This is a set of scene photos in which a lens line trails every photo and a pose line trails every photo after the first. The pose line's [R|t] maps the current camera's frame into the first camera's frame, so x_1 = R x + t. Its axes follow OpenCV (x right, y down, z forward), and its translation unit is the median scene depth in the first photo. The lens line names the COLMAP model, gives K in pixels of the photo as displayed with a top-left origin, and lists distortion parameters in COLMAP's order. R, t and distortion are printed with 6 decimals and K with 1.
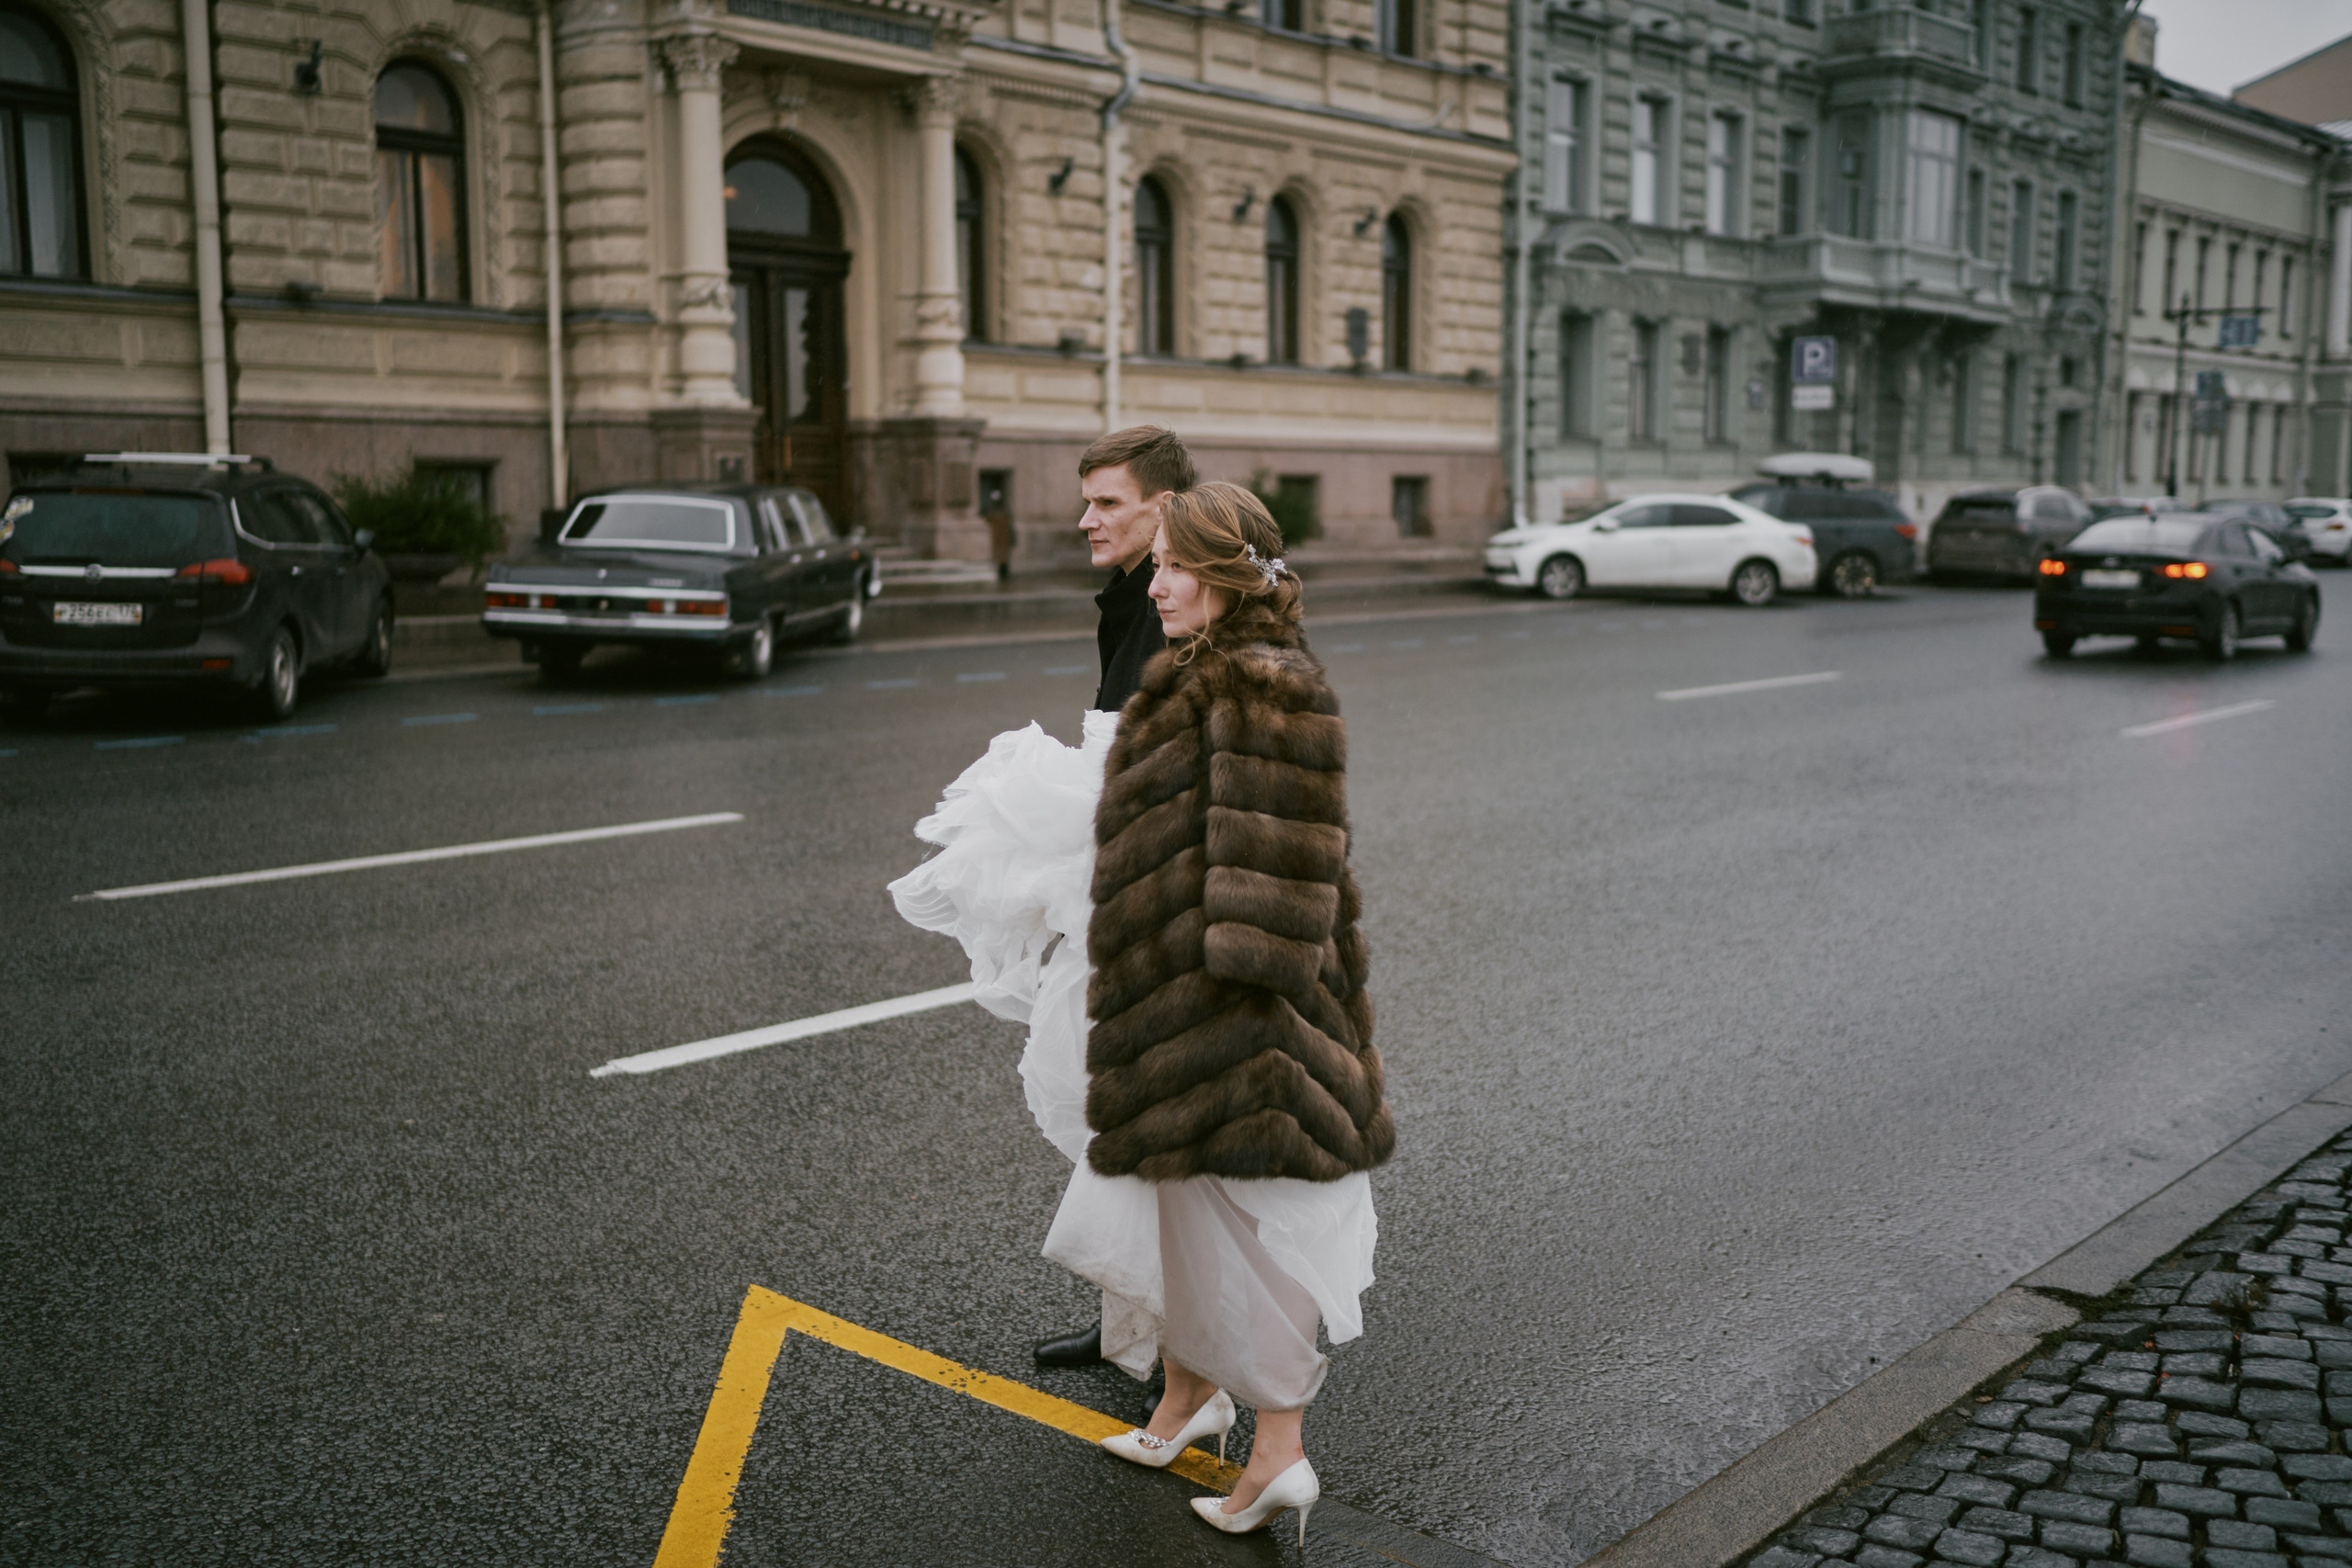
lens RADIAL K [[2279.3, 0, 1162.5], [0, 2279.3, 804.3], [0, 0, 1]] dist [0.016902, 0.016739]
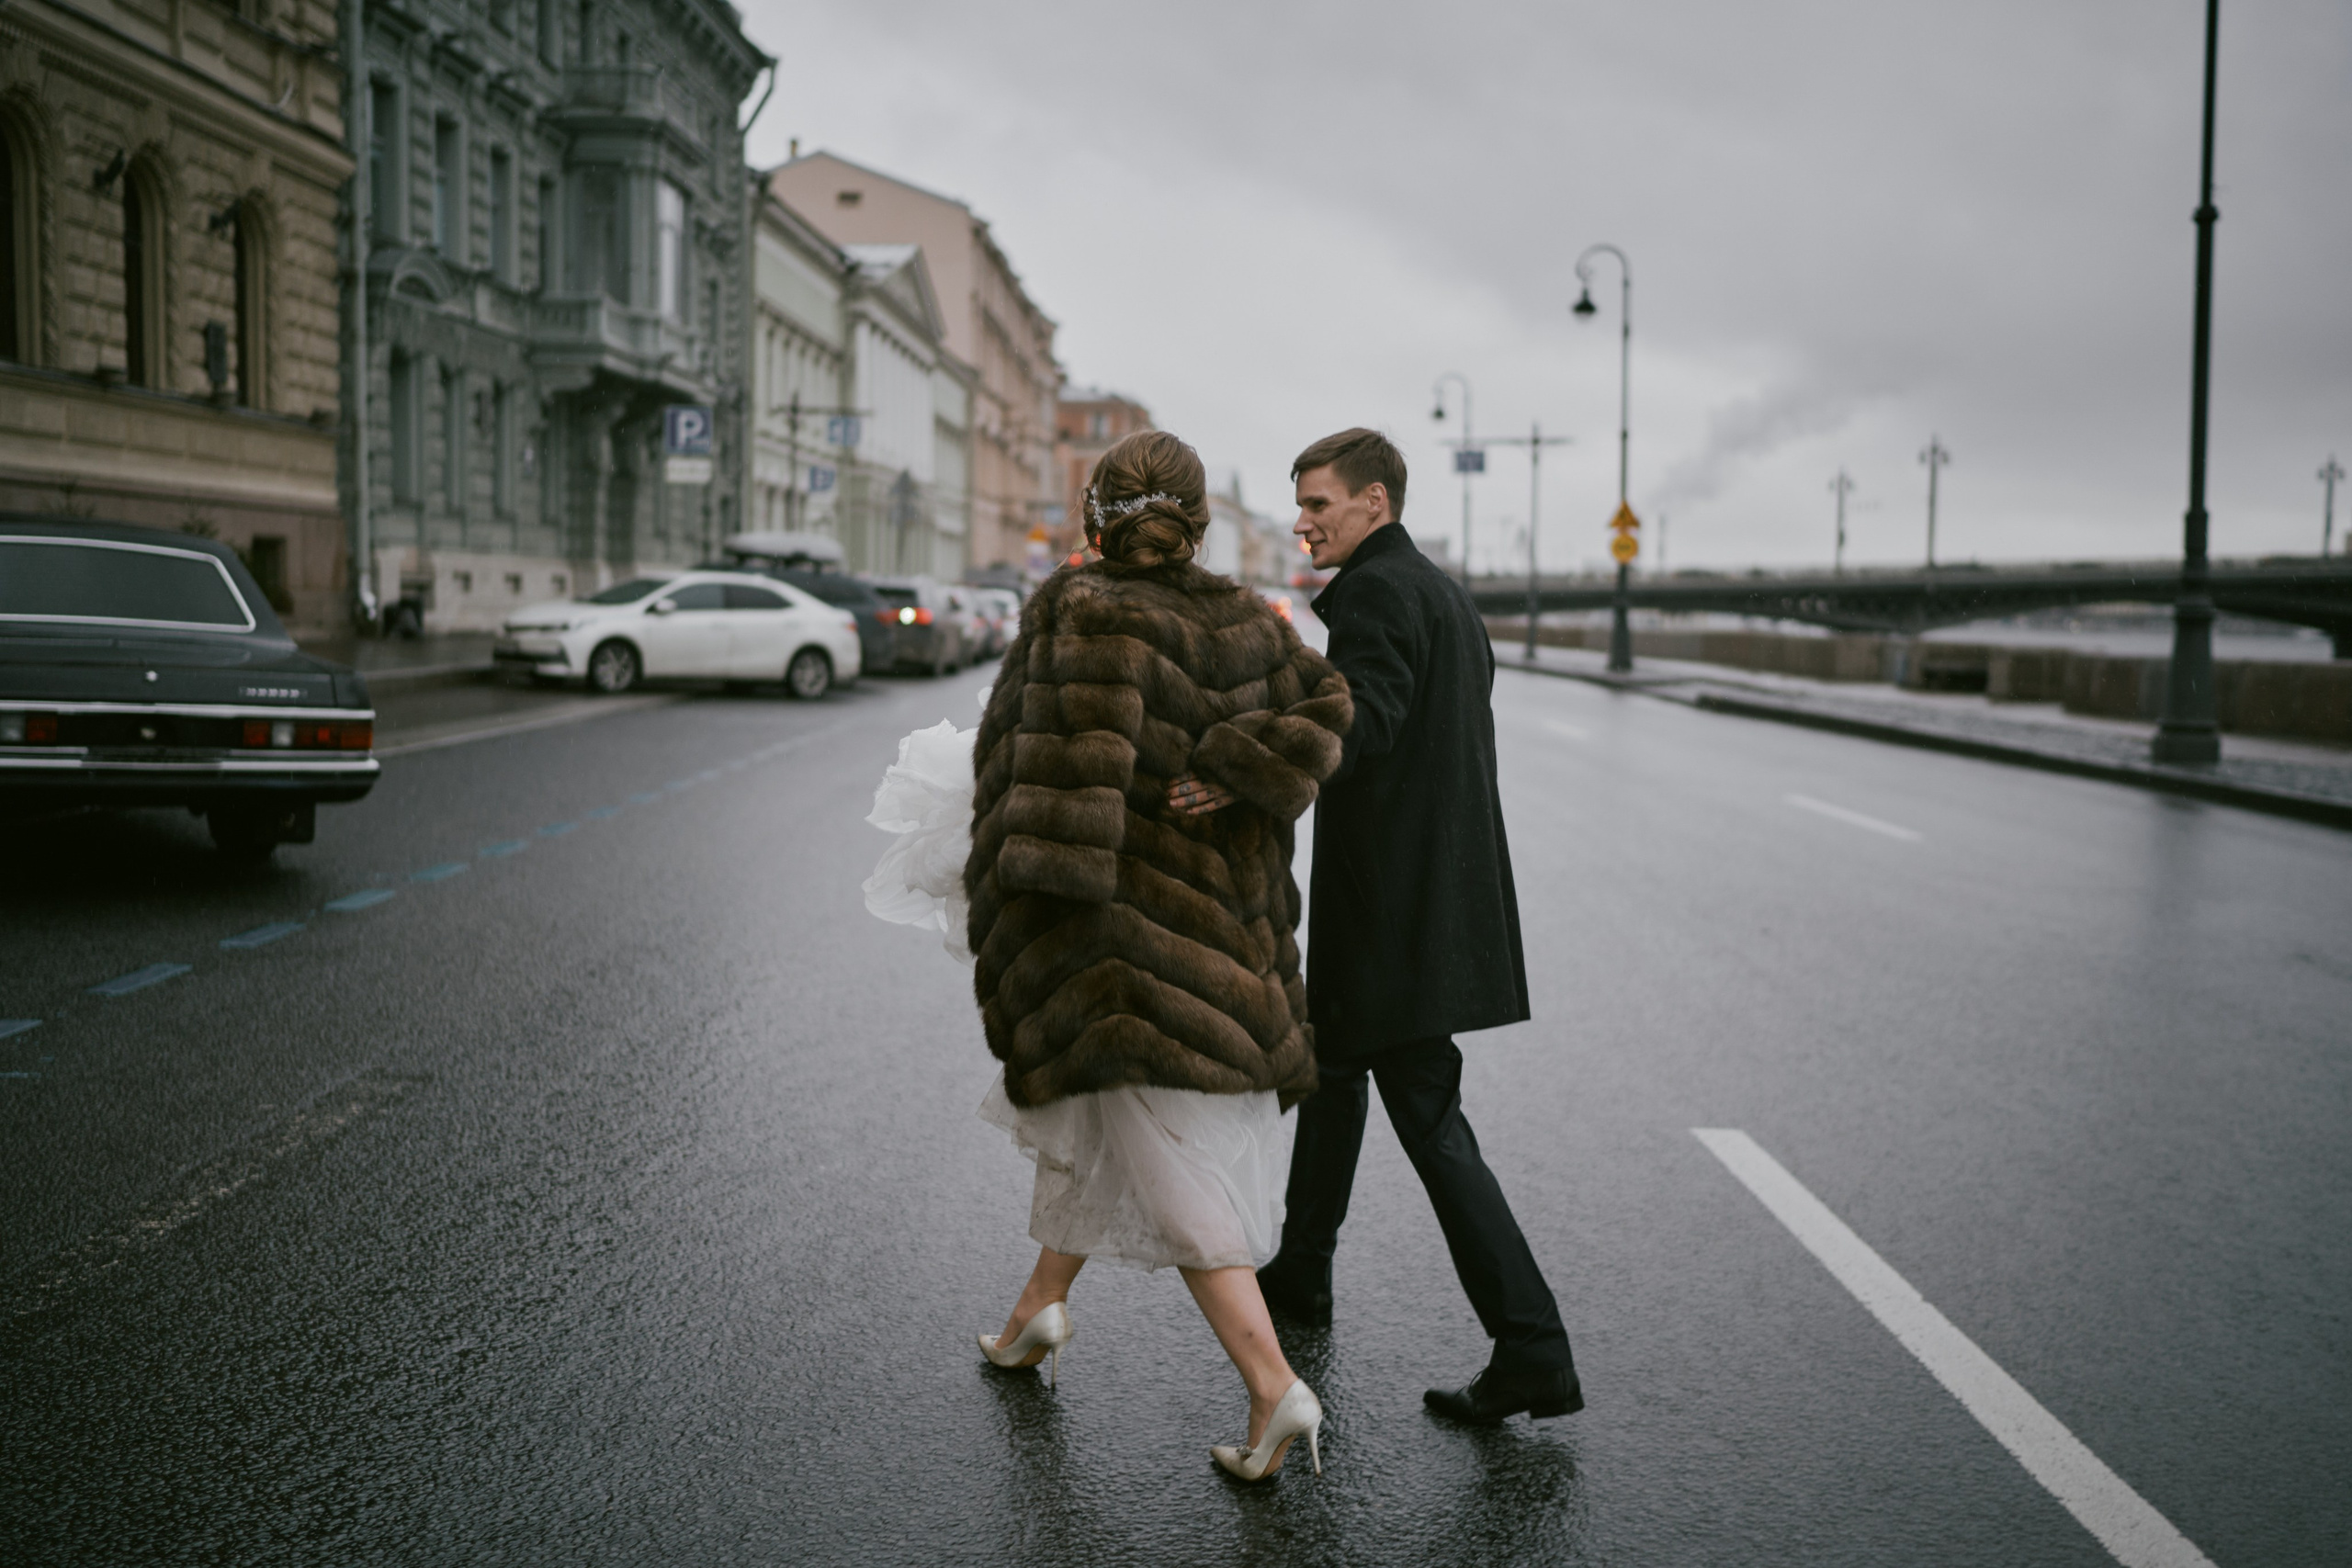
lens RADIAL K [[2279.3, 0, 1162.5], [0, 2279.3, 804.3], [0, 0, 1]] dist [0.016902, 0.016739]
pose [[0.750422, -0.038774, 0.659820, -0.186176], [0.061090, 0.998074, -0.010827, -0.021622], [-0.658129, 0.048433, 0.751345, 0.186627]]
